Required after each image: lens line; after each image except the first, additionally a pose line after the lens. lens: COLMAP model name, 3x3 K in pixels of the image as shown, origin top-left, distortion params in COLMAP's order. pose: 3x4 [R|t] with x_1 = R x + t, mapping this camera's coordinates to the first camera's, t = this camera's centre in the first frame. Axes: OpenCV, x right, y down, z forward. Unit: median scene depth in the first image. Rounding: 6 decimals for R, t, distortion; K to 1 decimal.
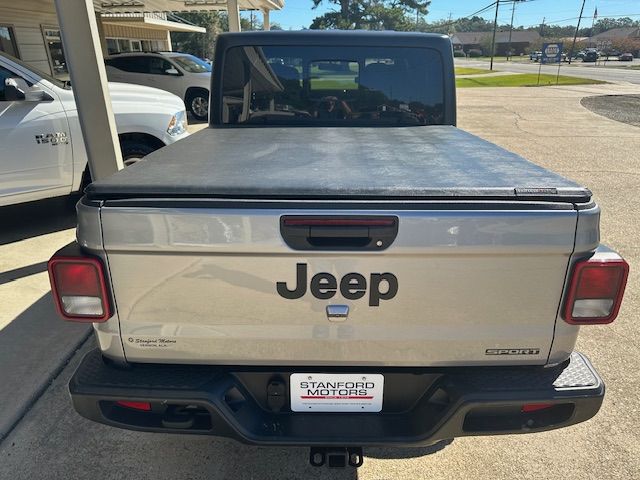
lens RADIAL K [[447.4, 0, 319.8], [0, 447.4, 238.5], [0, 0, 1]] dist [0.030285, -0.033546]
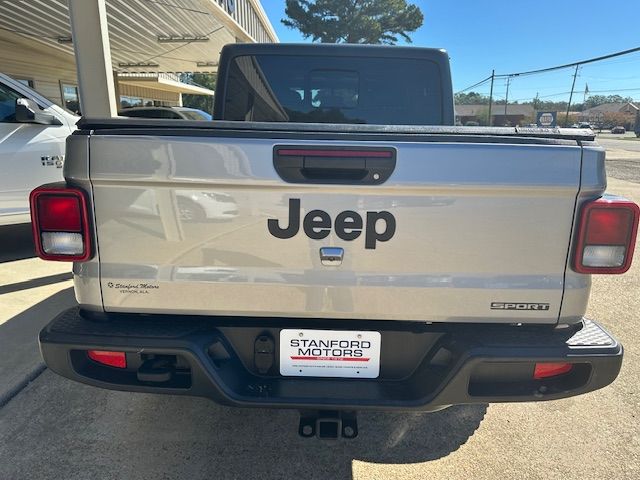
lens RADIAL K [[447.4, 0, 318.3], [0, 447.4, 242.4], [0, 0, 1]] dist [0.030285, -0.033546]
pose [[0.999776, 0.019657, -0.007870, 0.017121], [-0.020568, 0.989853, -0.140598, 0.249356], [0.005026, 0.140729, 0.990035, 0.059971]]
